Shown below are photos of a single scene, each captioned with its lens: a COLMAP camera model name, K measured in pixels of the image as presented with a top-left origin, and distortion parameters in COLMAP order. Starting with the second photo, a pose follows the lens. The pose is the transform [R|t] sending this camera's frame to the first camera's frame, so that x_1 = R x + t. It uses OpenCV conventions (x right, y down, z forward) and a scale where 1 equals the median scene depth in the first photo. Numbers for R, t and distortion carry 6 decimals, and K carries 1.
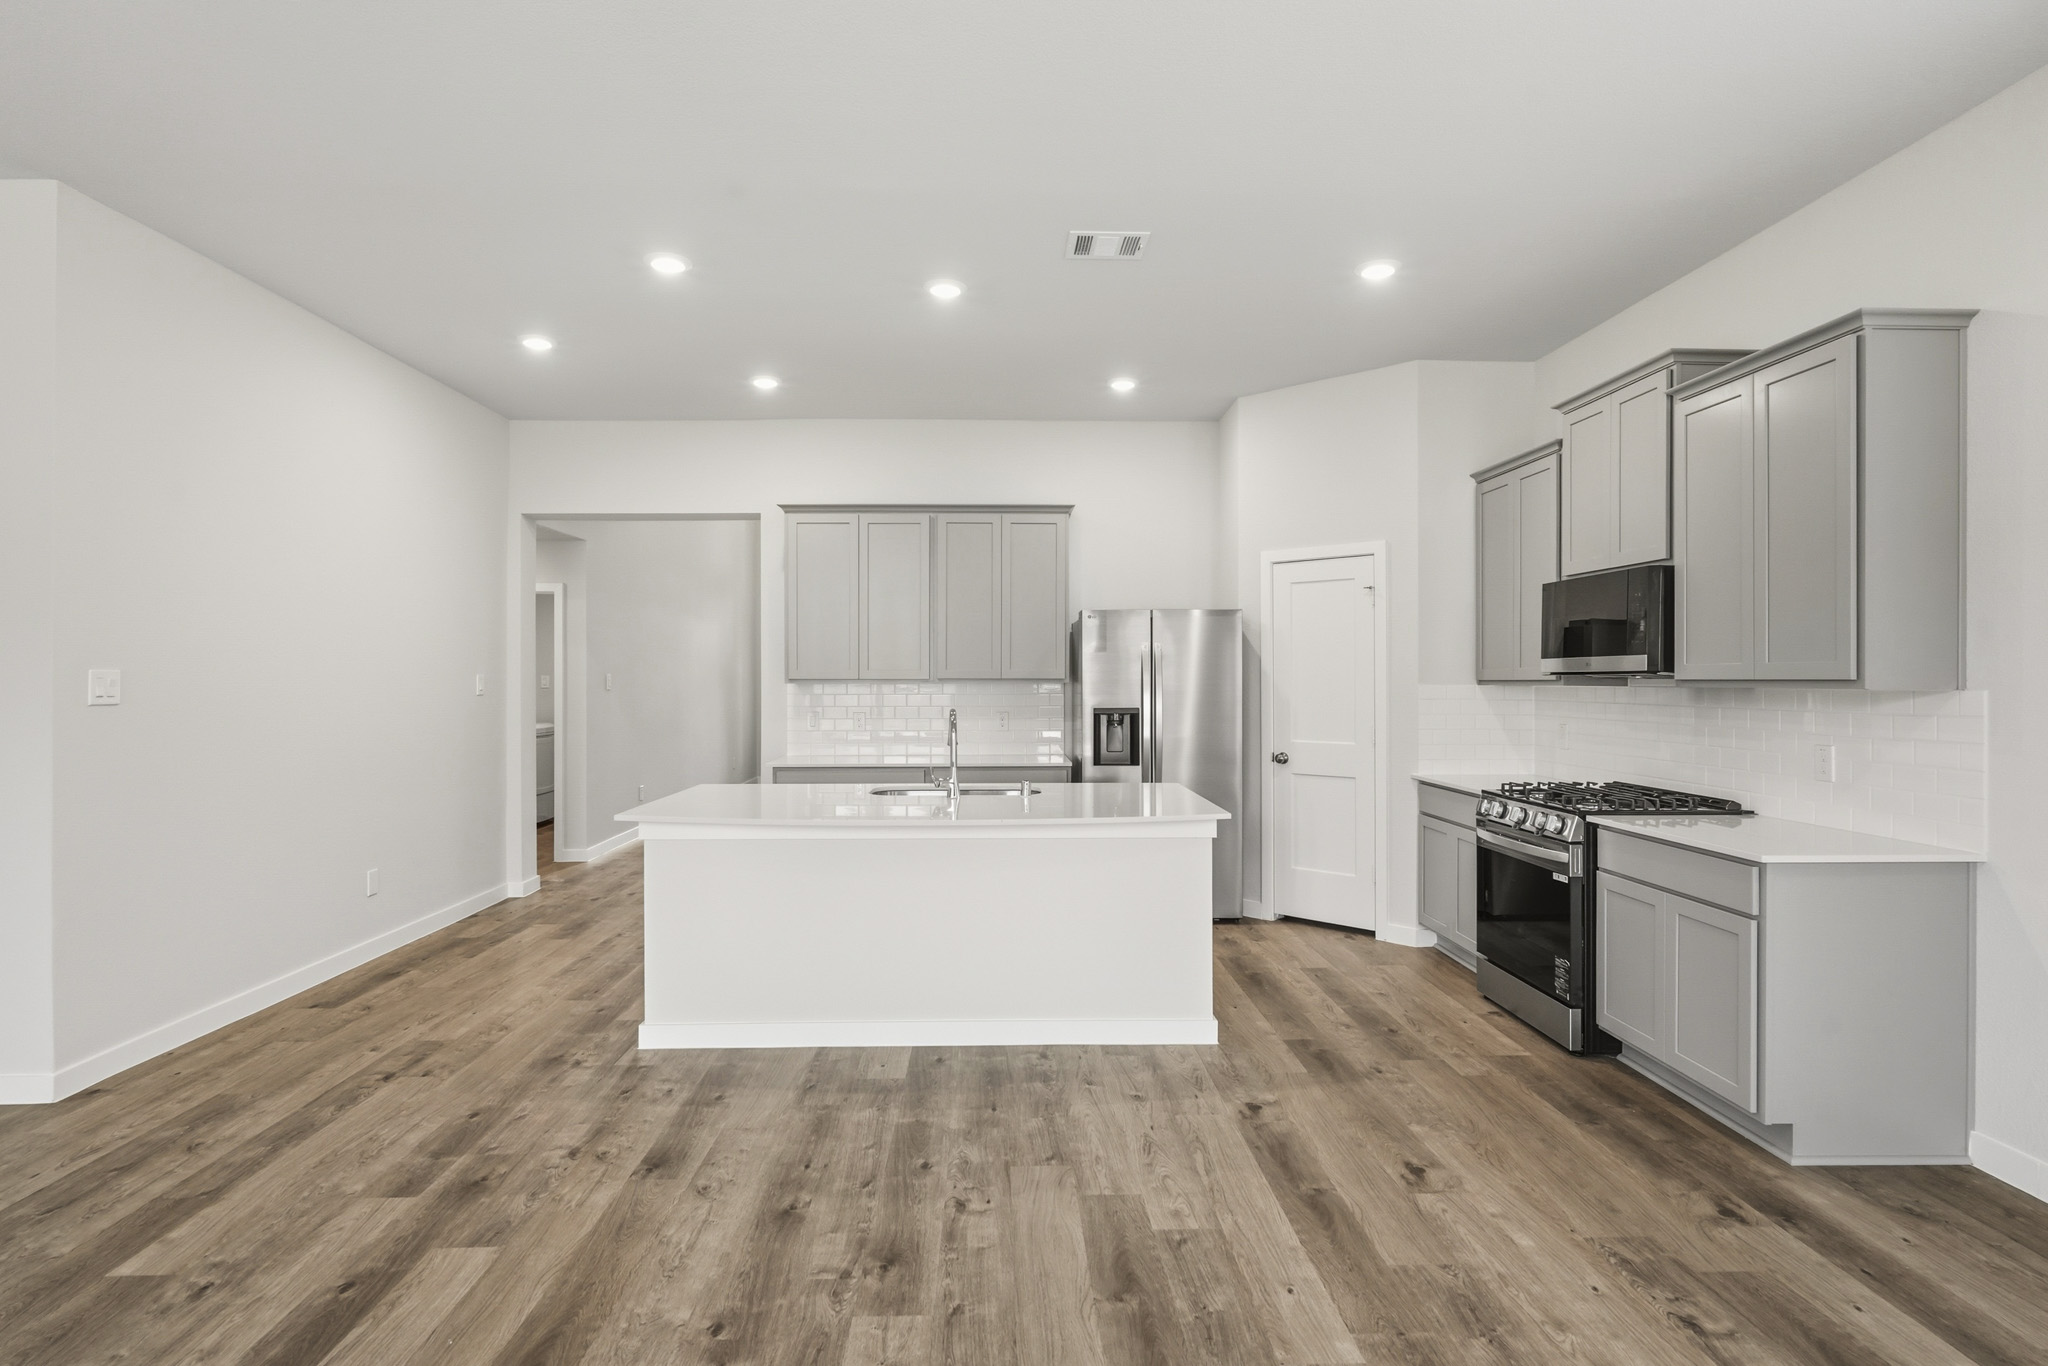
lens RADIAL K [[1040.3, 0, 1024.5], [0, 1040.3, 682.2], [0, 0, 1]] dist [-0.004373, 0.000457]
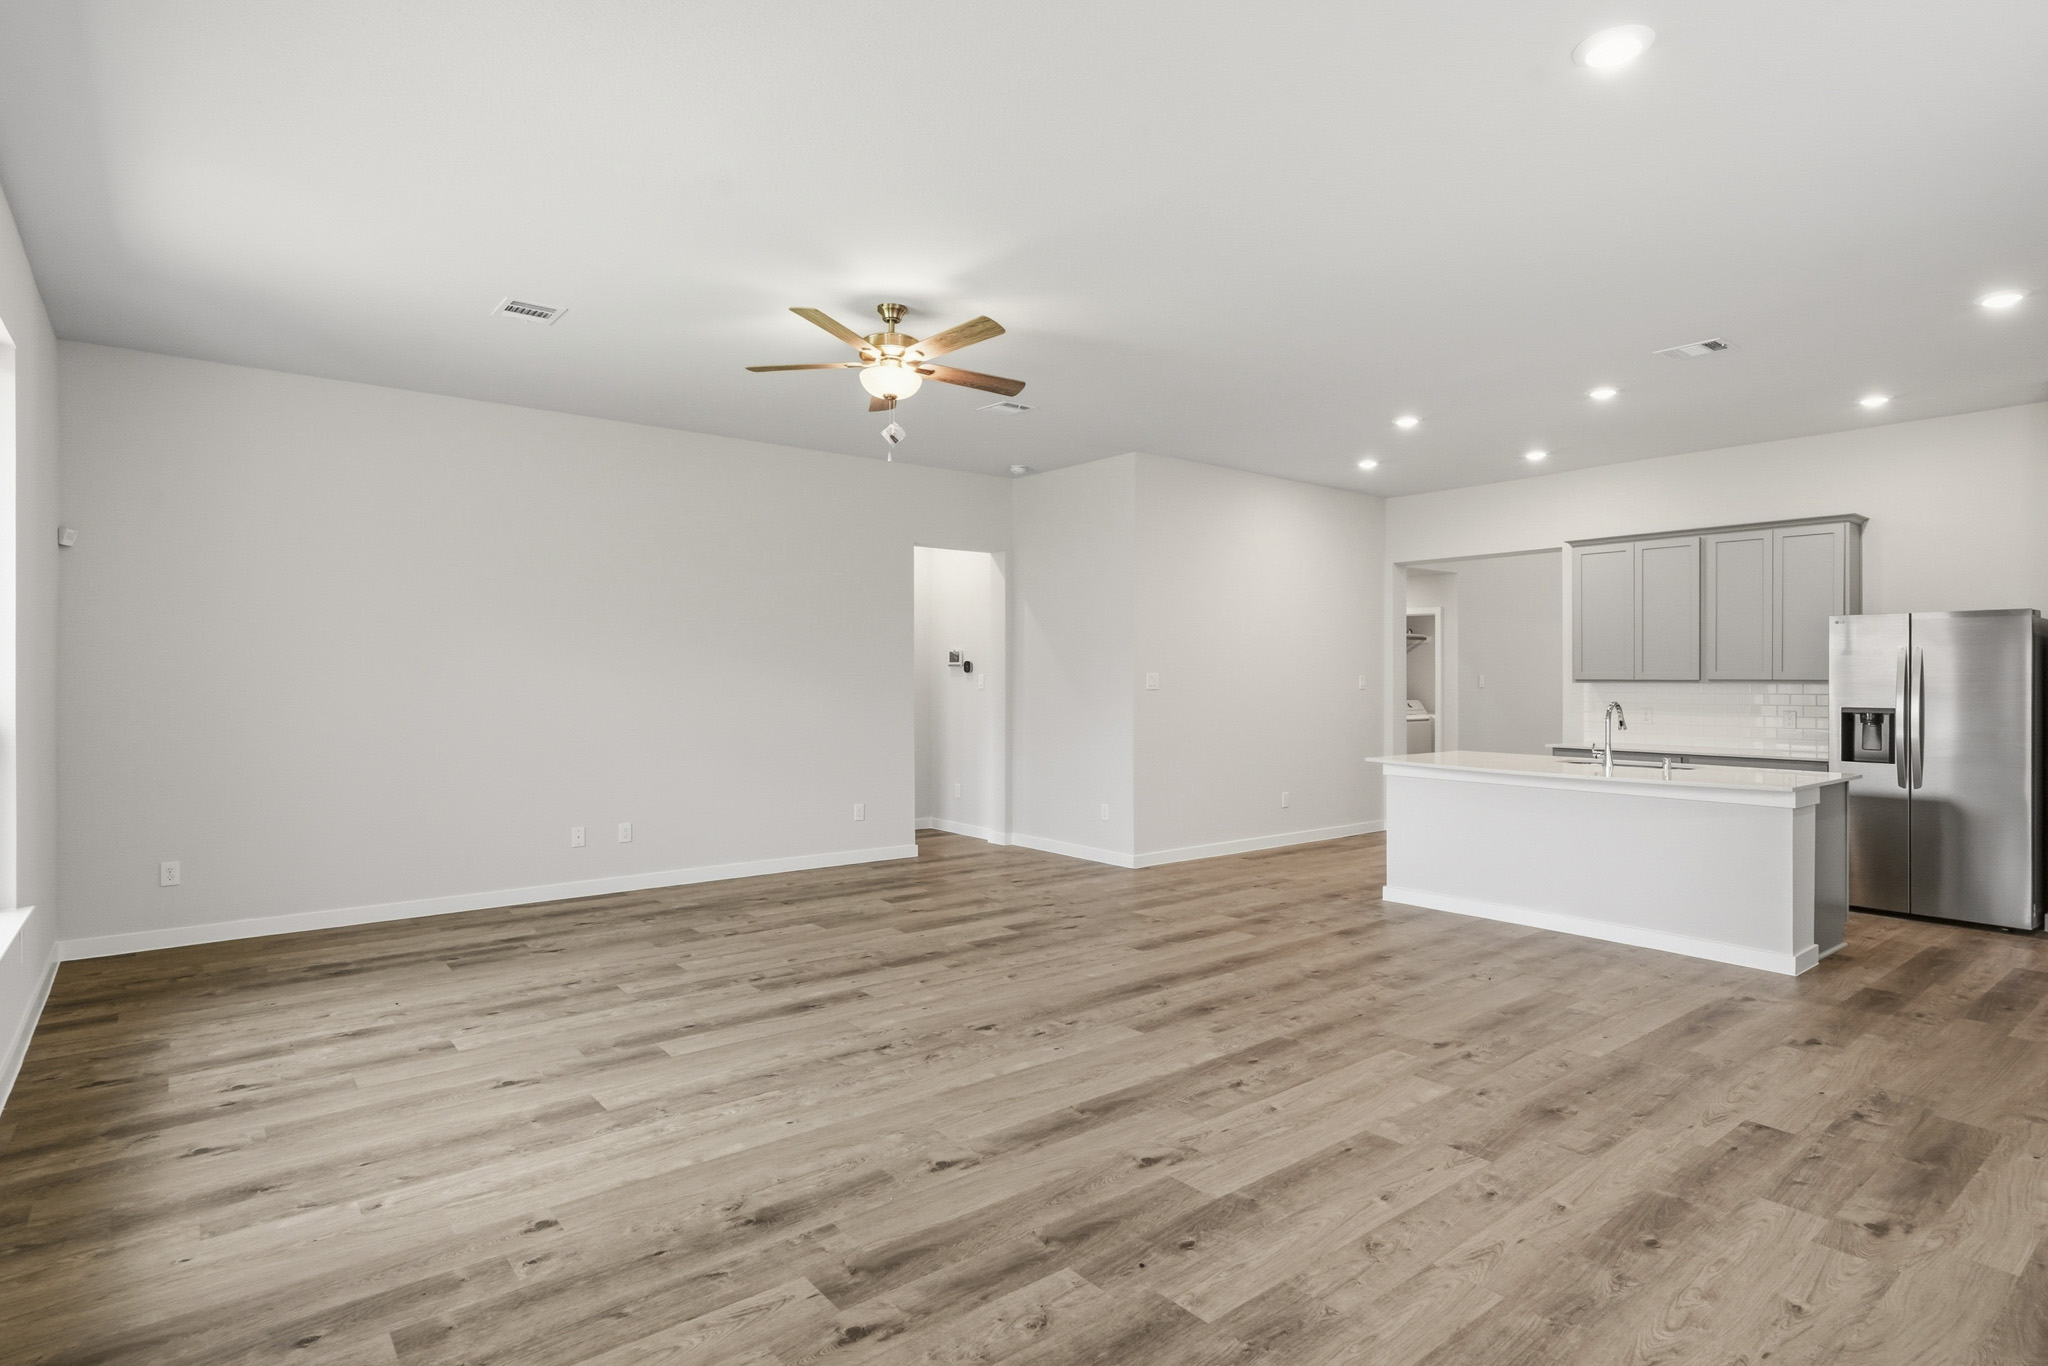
lens RADIAL K [[1075.1, 0, 1024.0], [0, 1075.1, 683.0], [0, 0, 1]] dist [-0.012600, 0.000562]
pose [[0.602180, 0.005396, -0.798342, 0.662773], [-0.006896, 0.999975, 0.001558, 0.006221], [0.798331, 0.004567, 0.602202, -0.502427]]
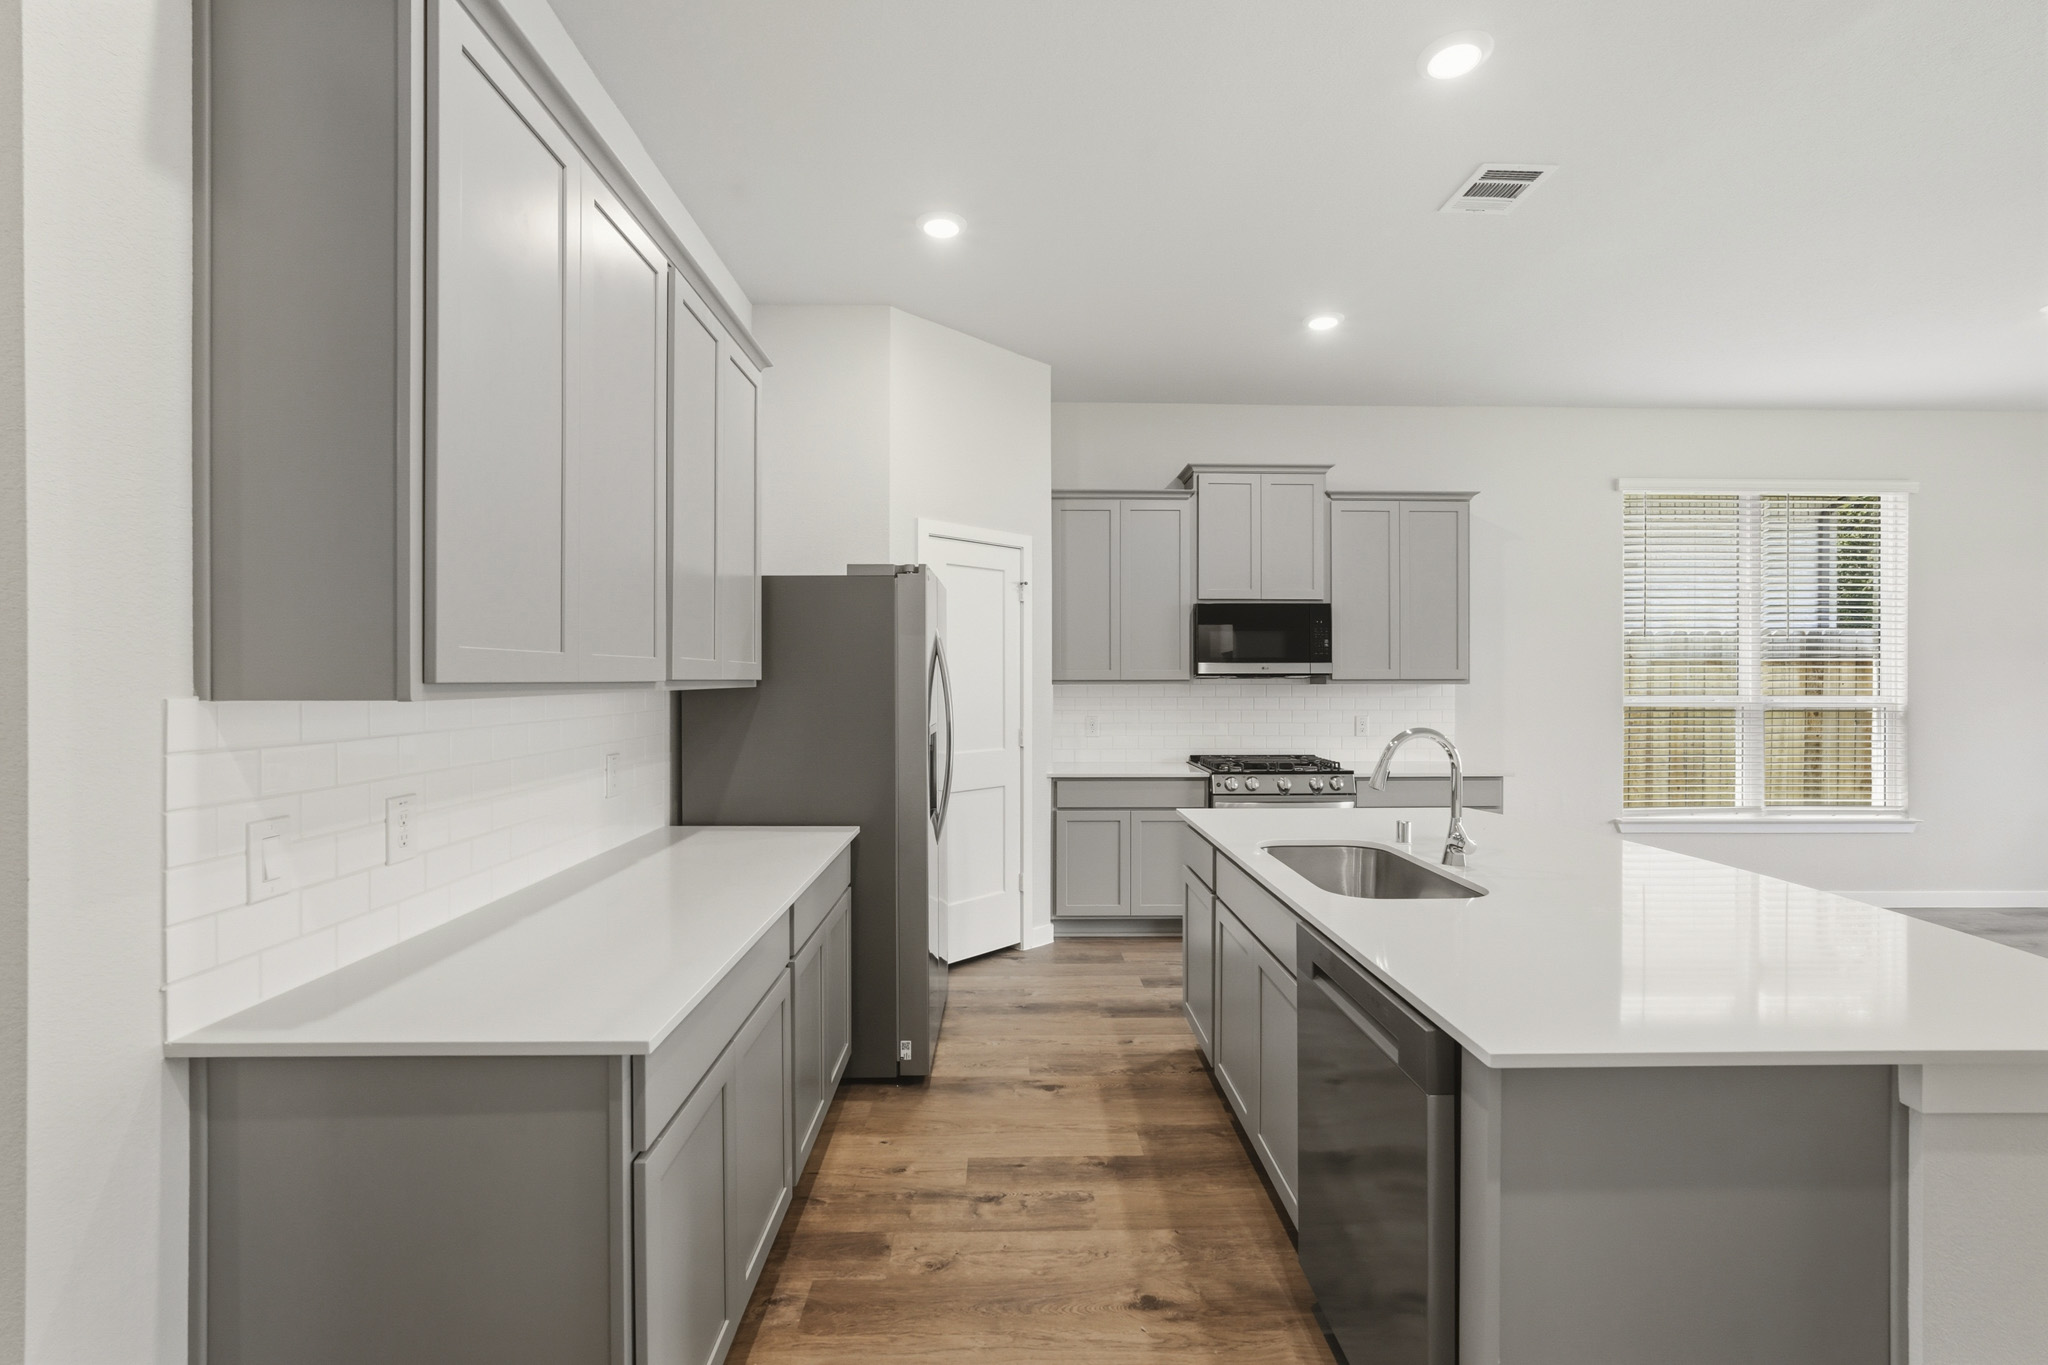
lens RADIAL K [[908.8, 0, 1036.2], [0, 908.8, 676.4], [0, 0, 1]] dist [-0.023922, 0.011655]
pose [[-0.002403, 0.002409, 0.999994, -0.711114], [0.005437, 0.999982, -0.002396, -0.004724], [-0.999982, 0.005431, -0.002416, 1.420423]]
